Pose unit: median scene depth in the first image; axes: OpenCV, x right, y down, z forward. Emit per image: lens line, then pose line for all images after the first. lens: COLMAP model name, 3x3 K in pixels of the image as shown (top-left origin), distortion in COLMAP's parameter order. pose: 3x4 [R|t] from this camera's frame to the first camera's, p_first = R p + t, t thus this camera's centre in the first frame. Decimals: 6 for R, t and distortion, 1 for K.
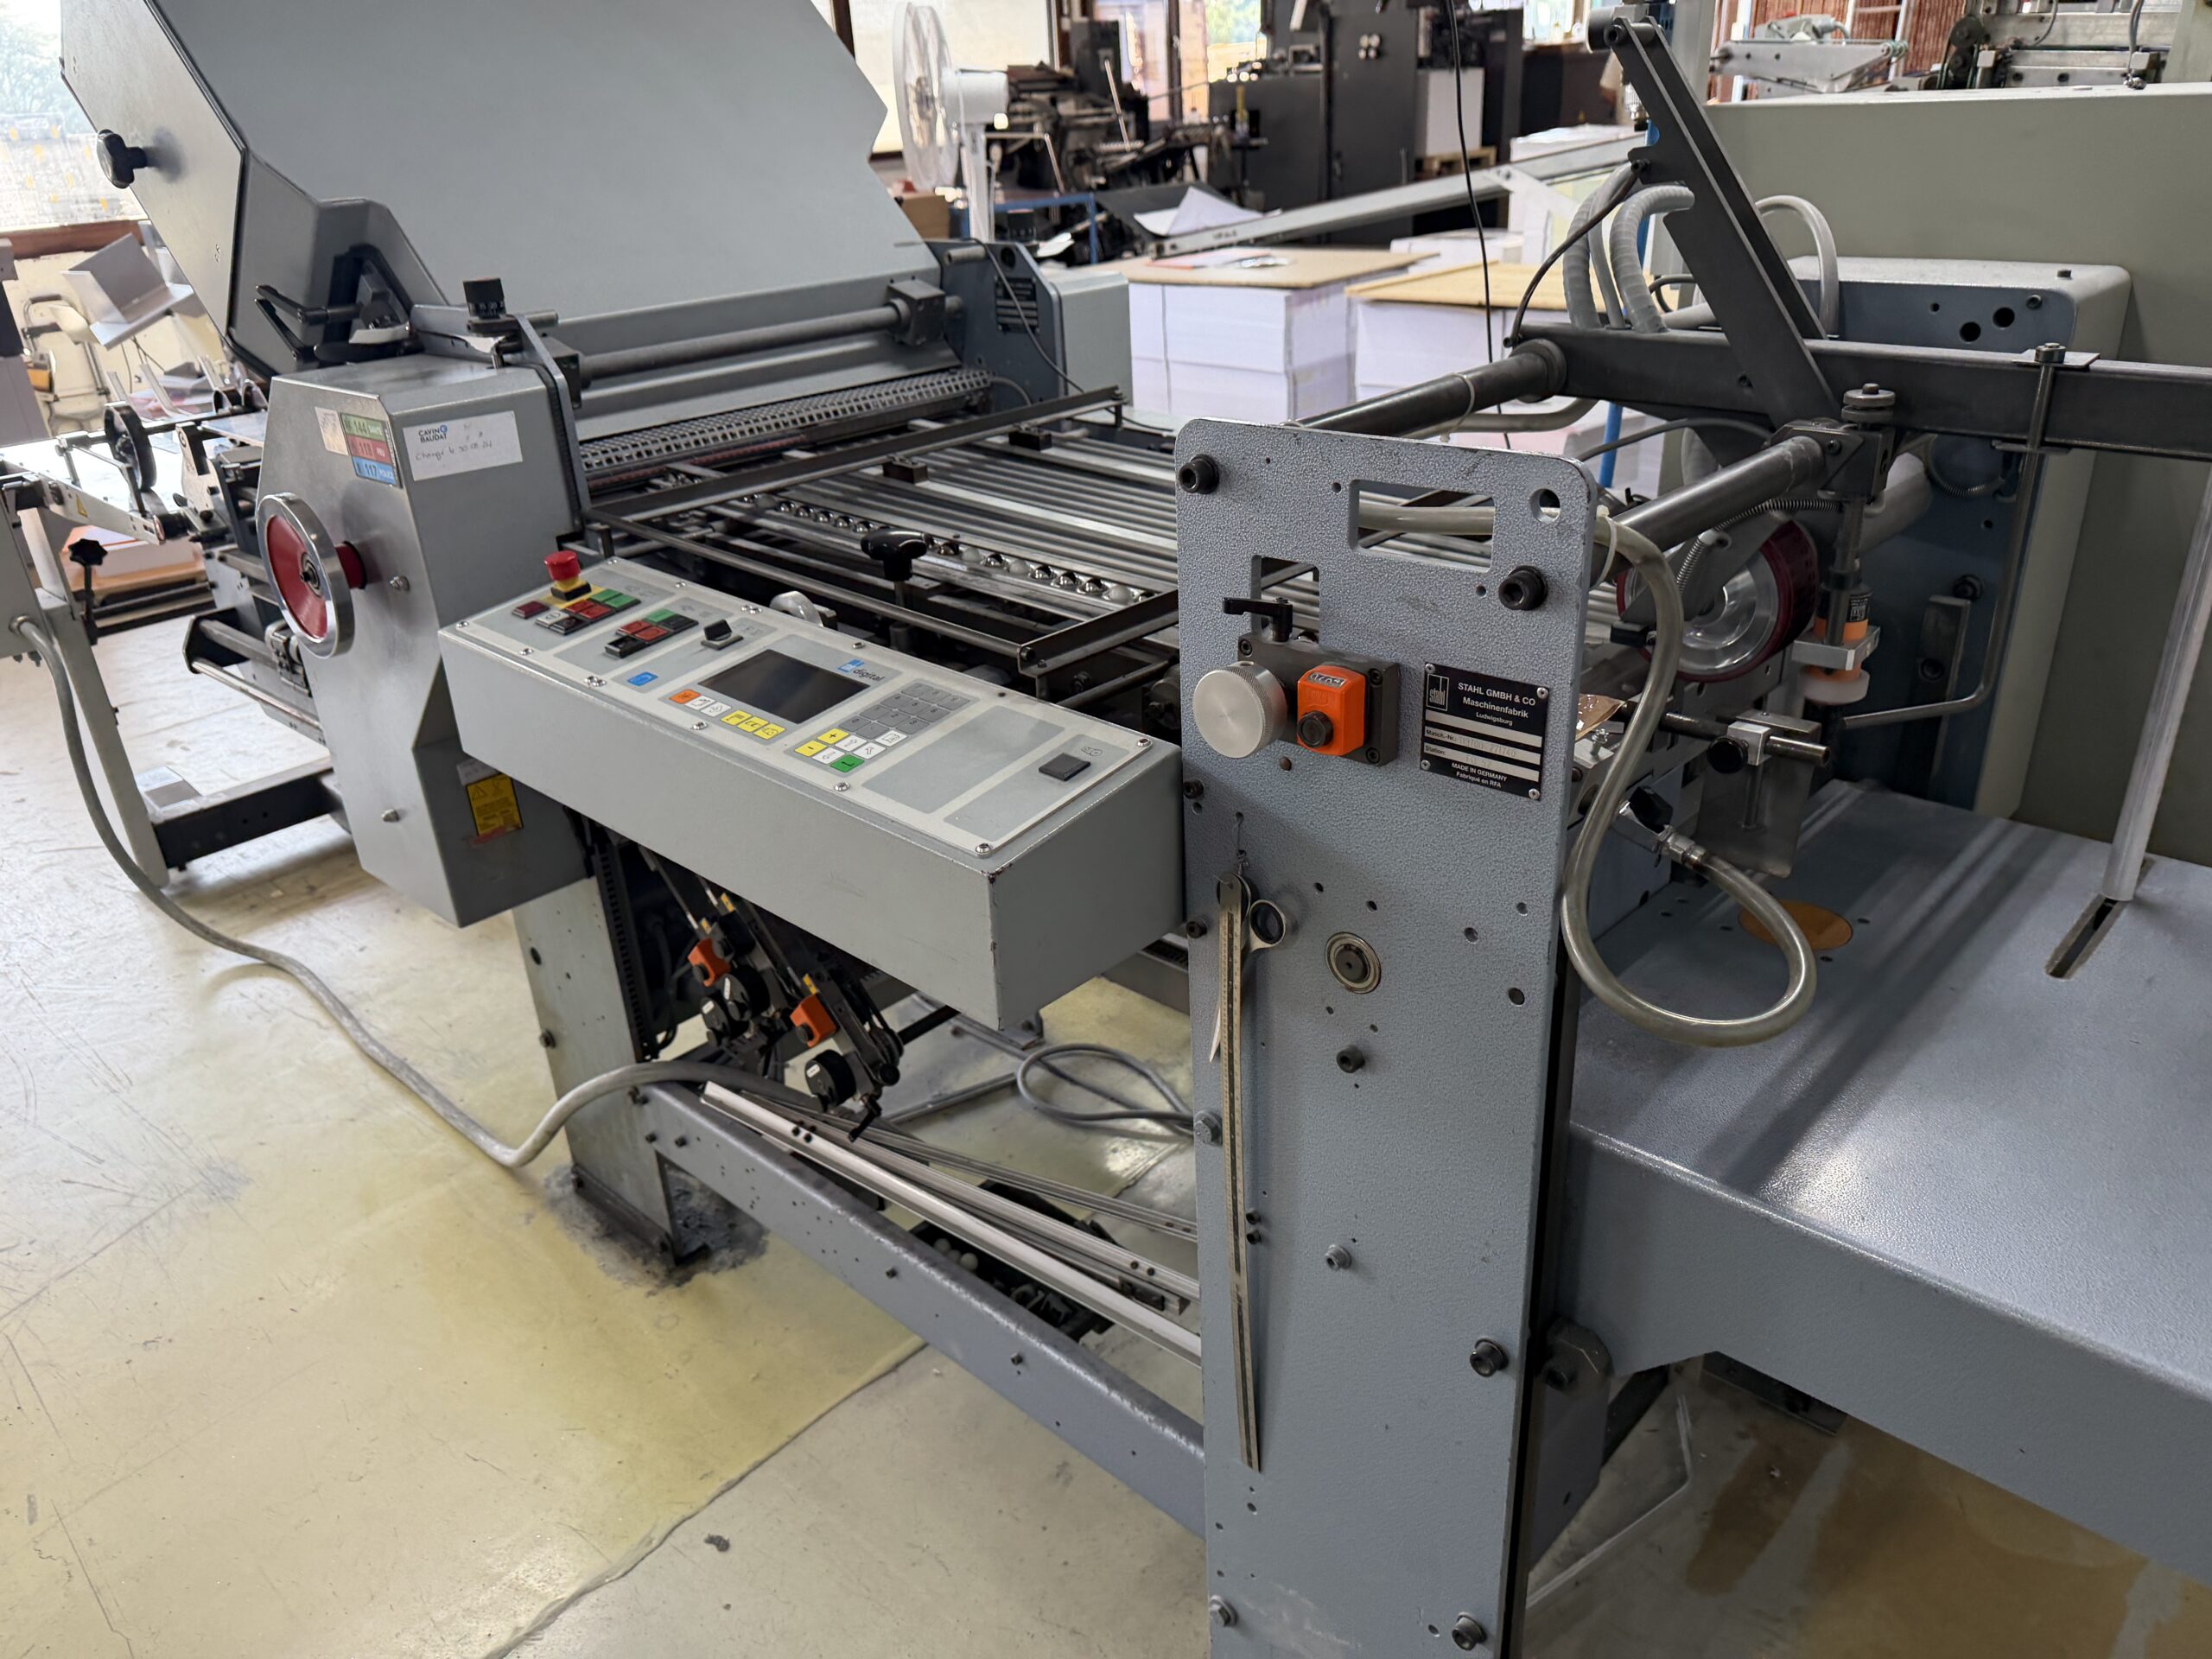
lens RADIAL K [[1574.1, 0, 1106.0], [0, 1574.1, 829.5], [0, 0, 1]] dist [0.058079, -0.051145]
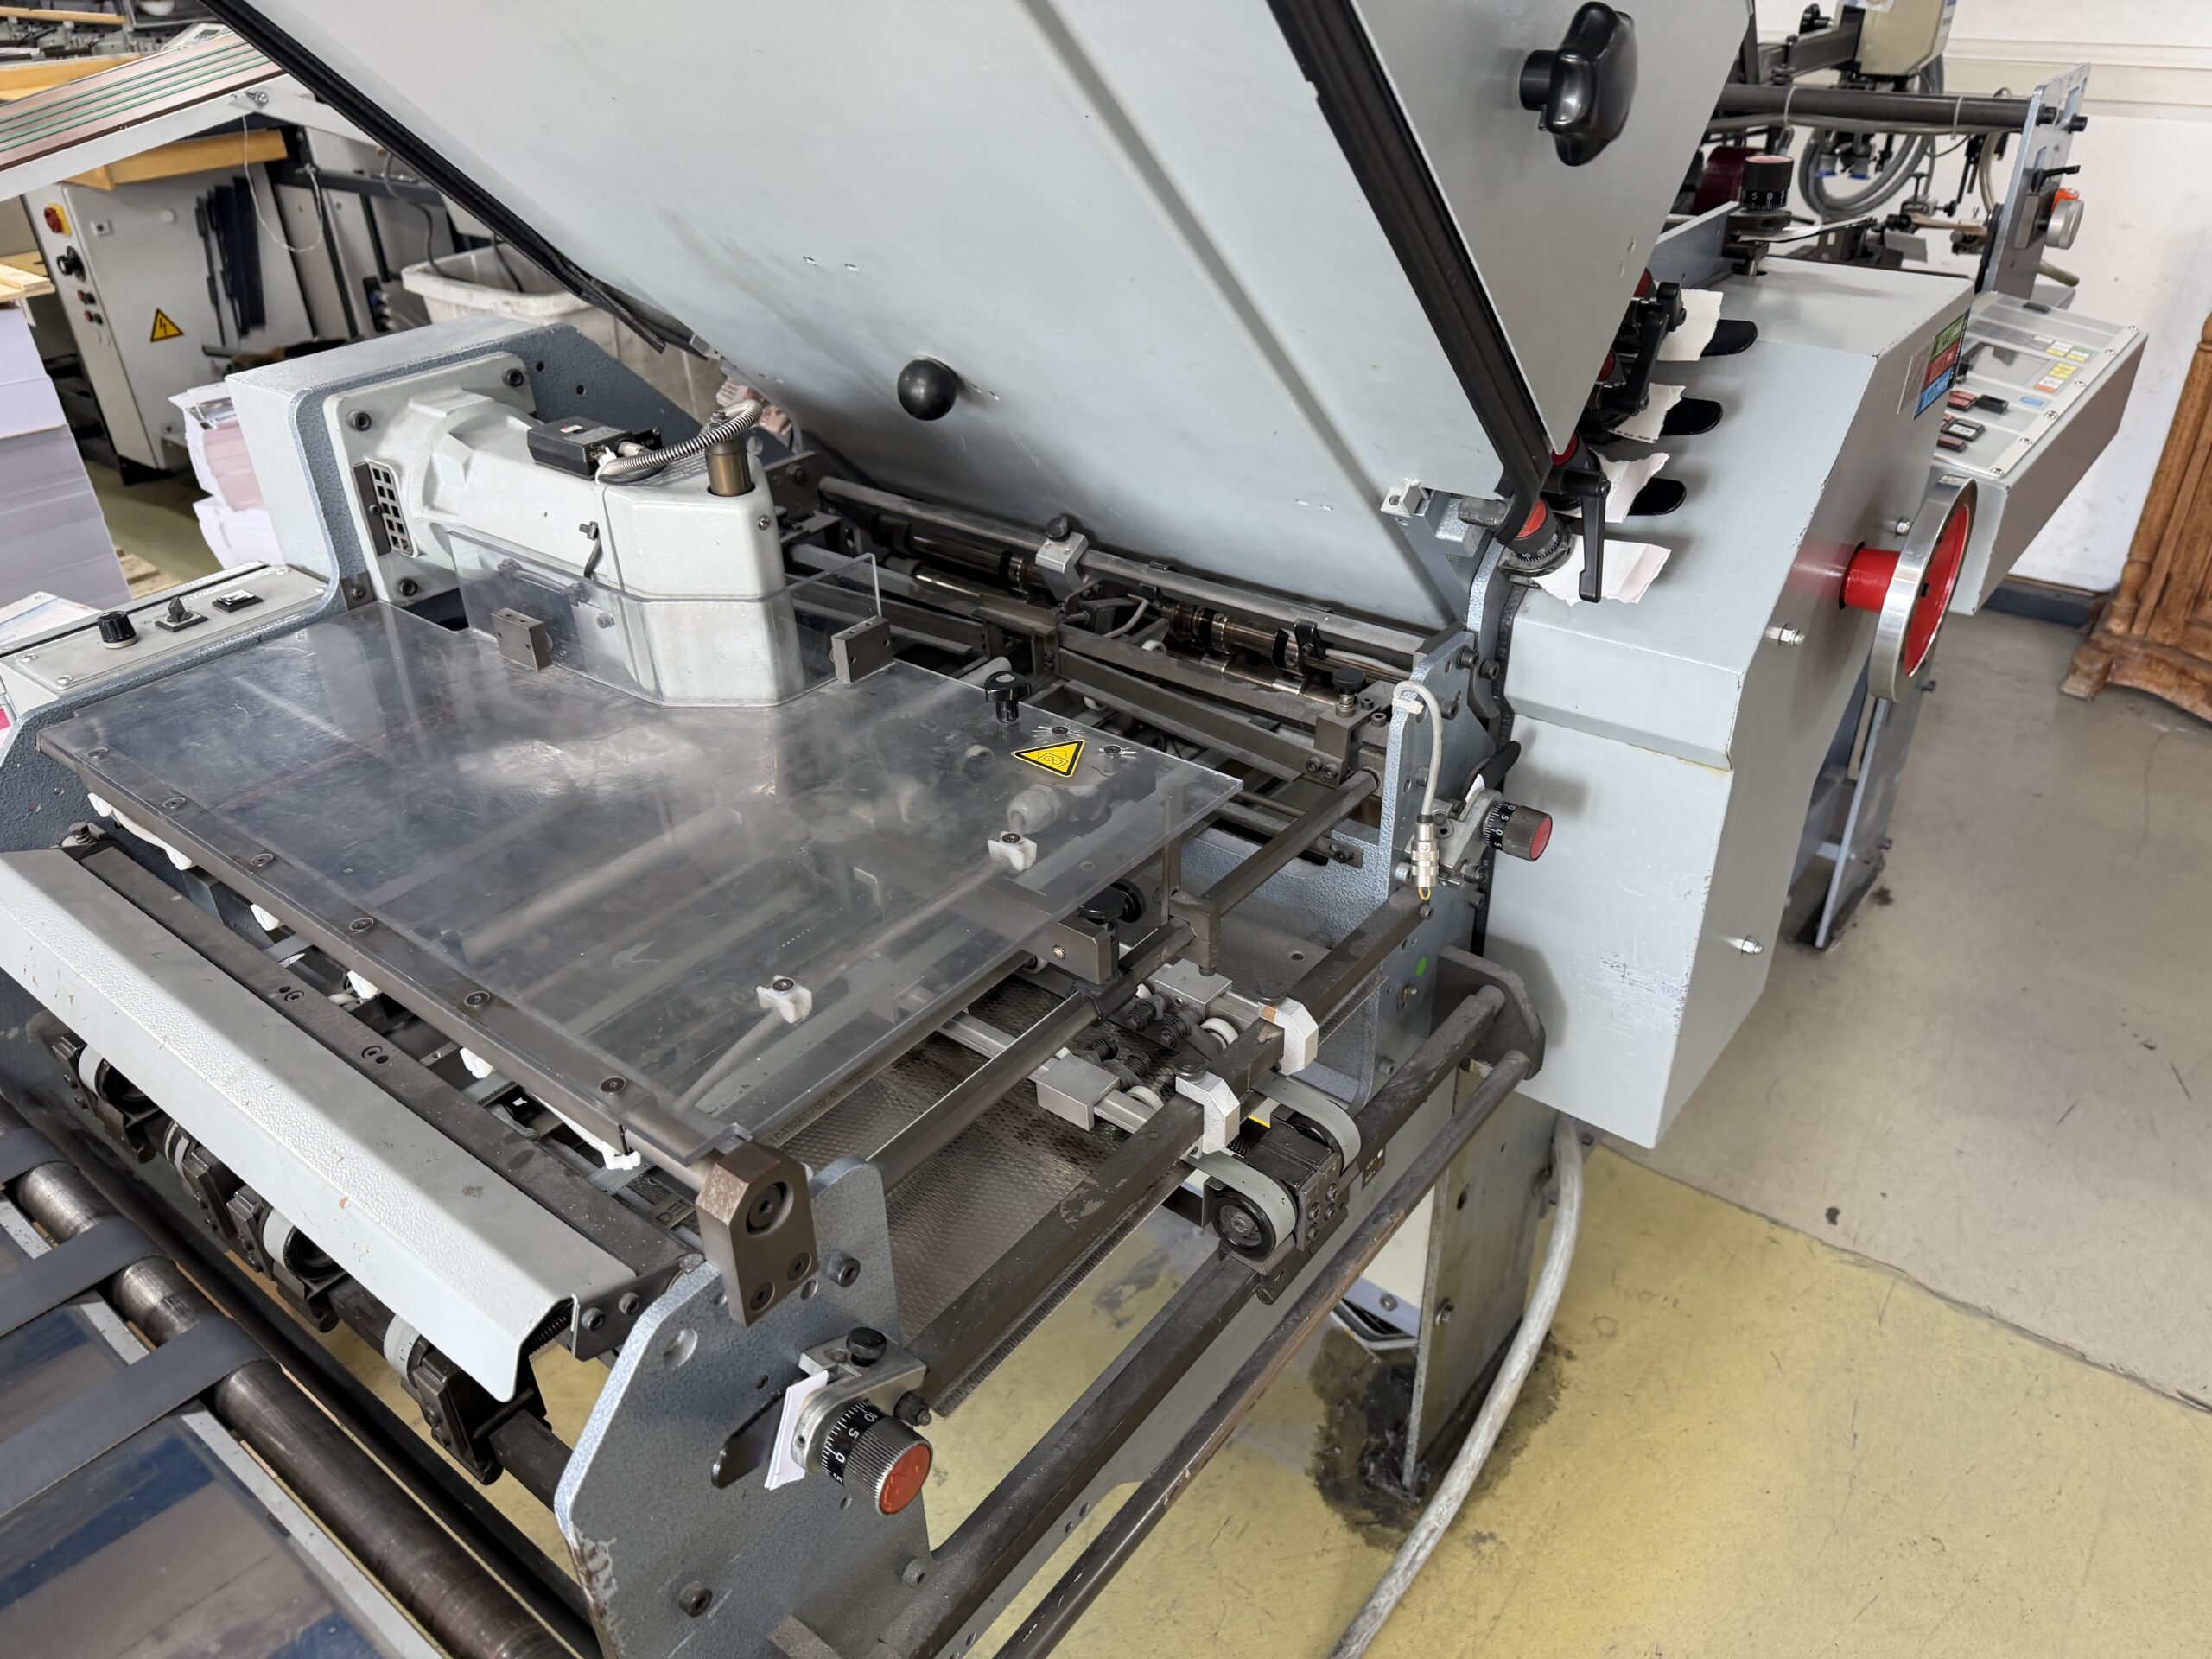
lens RADIAL K [[1558.5, 0, 1094.6], [0, 1558.5, 837.3], [0, 0, 1]] dist [0.063489, -0.077457]
pose [[-0.079808, -0.481110, 0.873020, -1.091110], [0.456241, 0.761061, 0.461119, -0.546140], [-0.886270, 0.435109, 0.158764, 1.197313]]
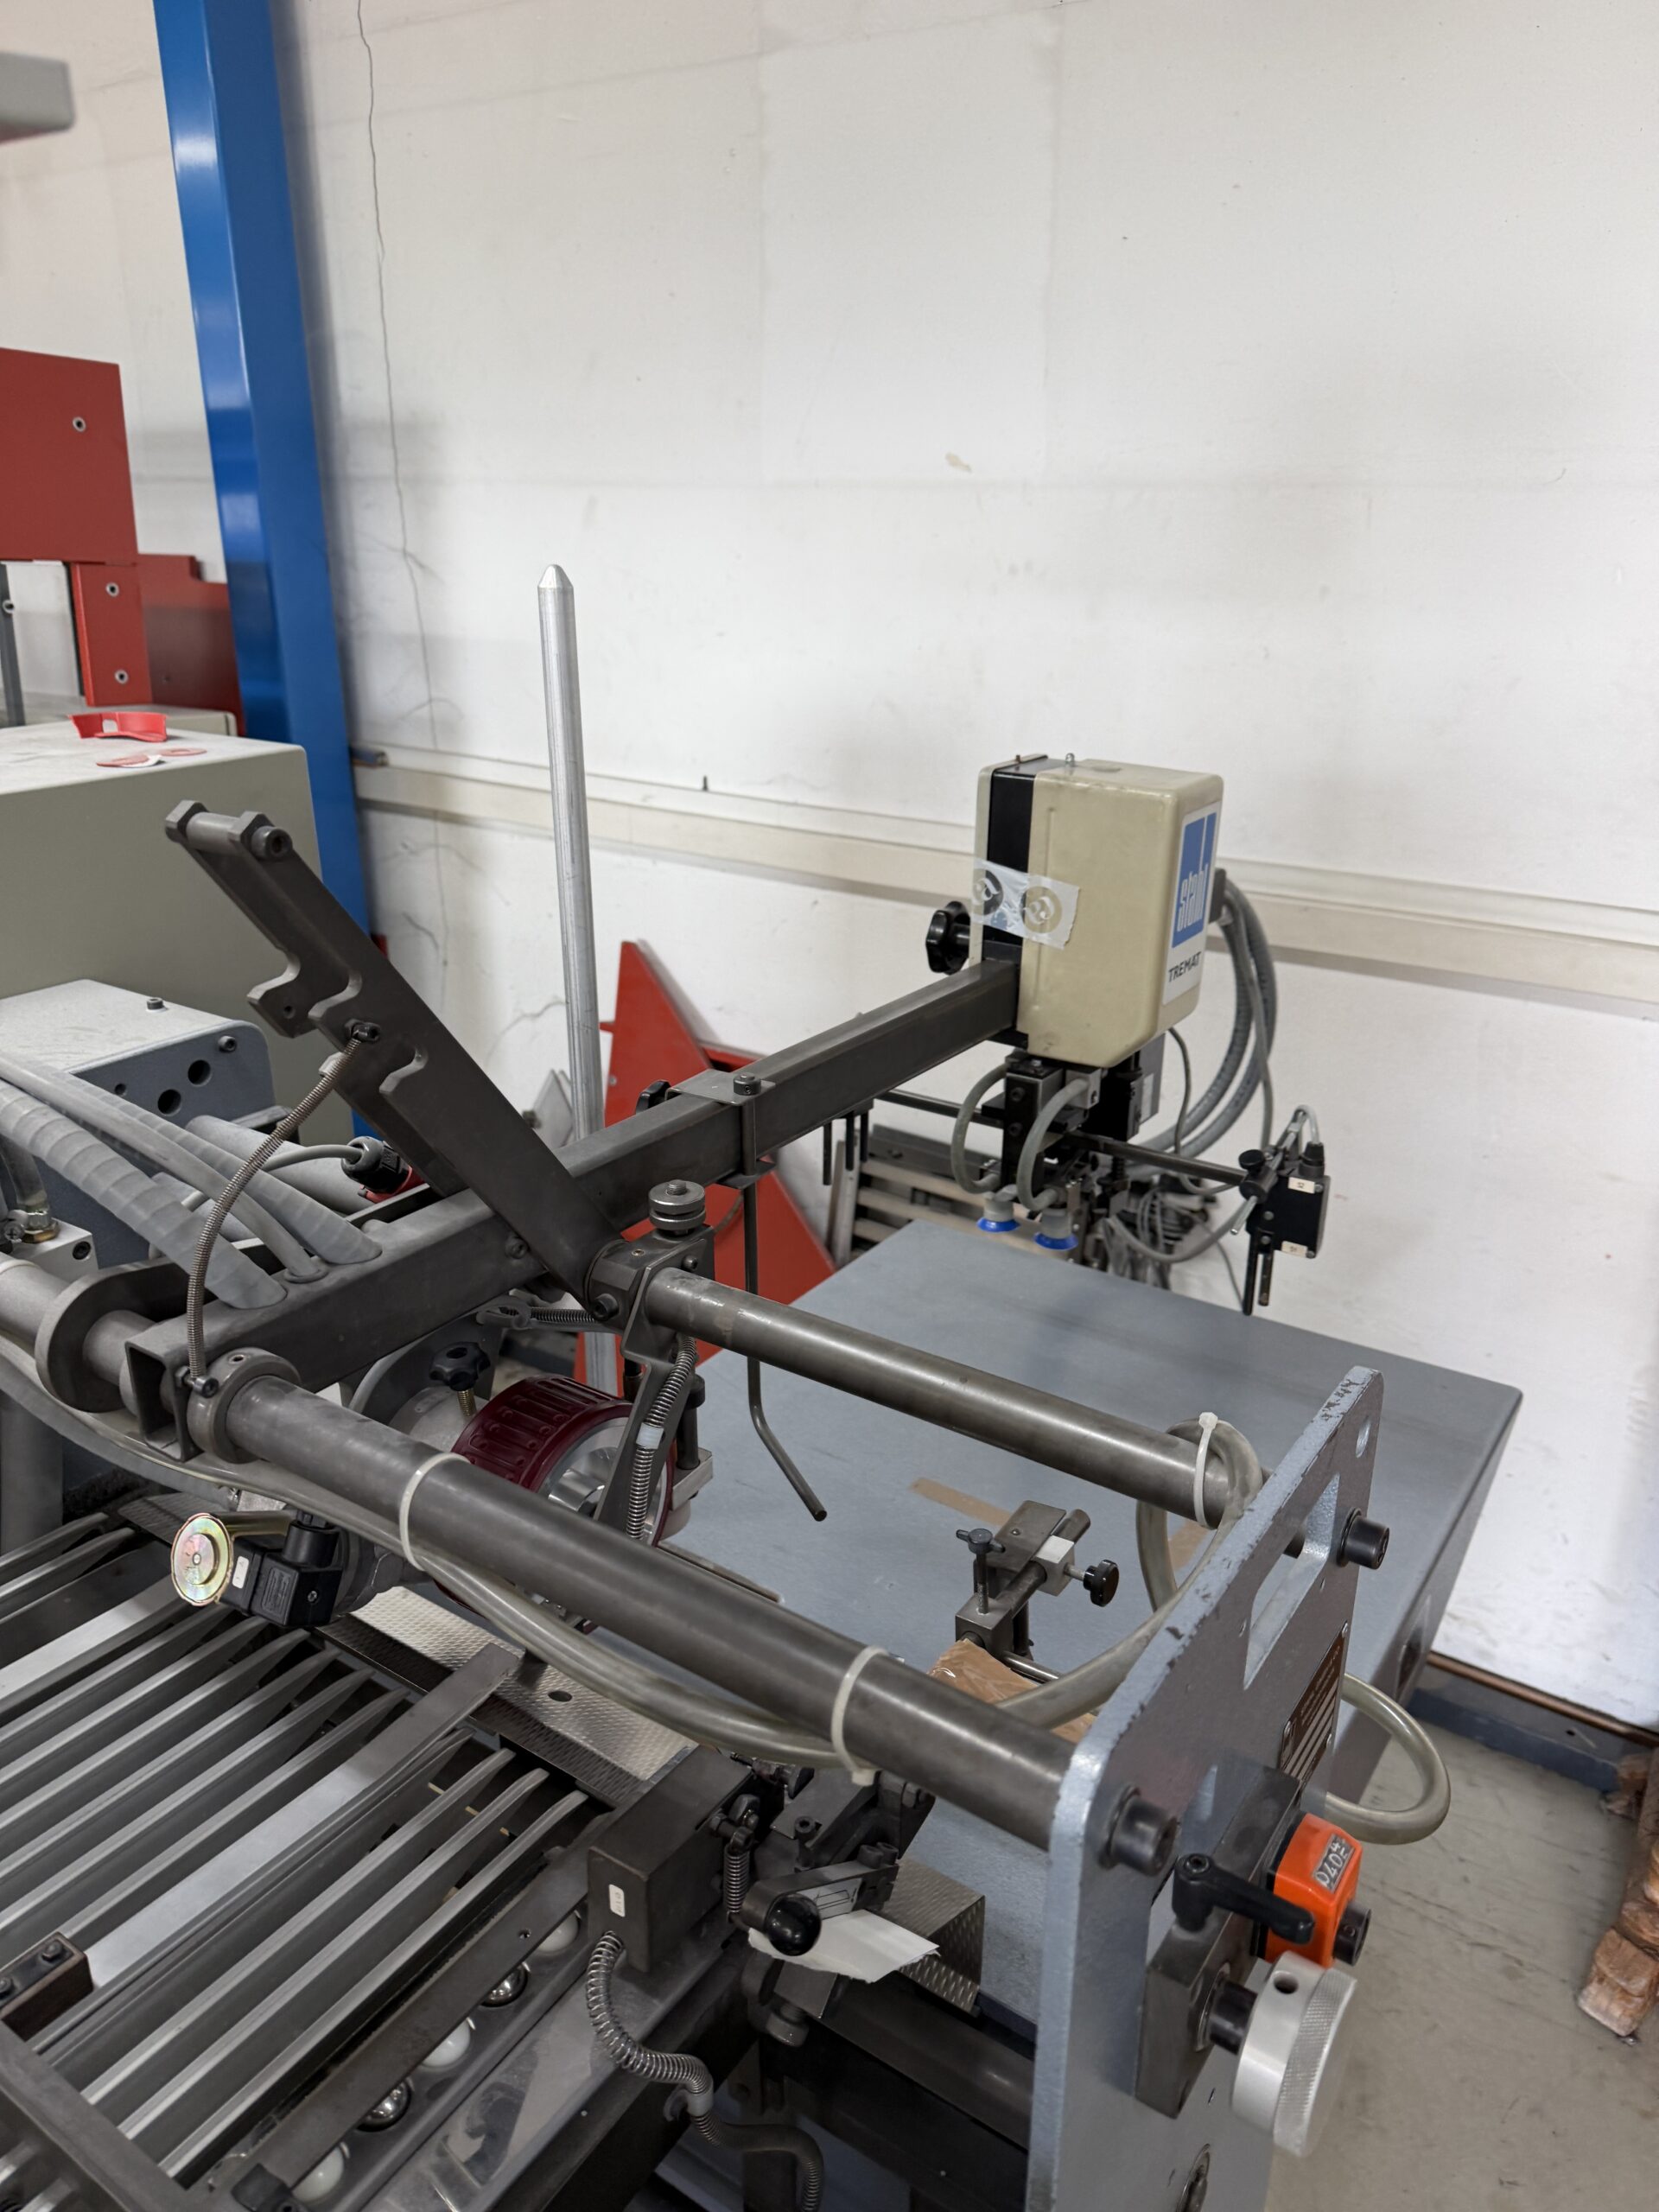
lens RADIAL K [[1527.2, 0, 855.5], [0, 1527.2, 1154.4], [0, 0, 1]] dist [0.043733, -0.002456]
pose [[-0.158318, -0.343742, 0.925622, -0.157838], [0.428225, 0.820791, 0.378055, -0.340199], [-0.889696, 0.456228, 0.017253, 0.563602]]
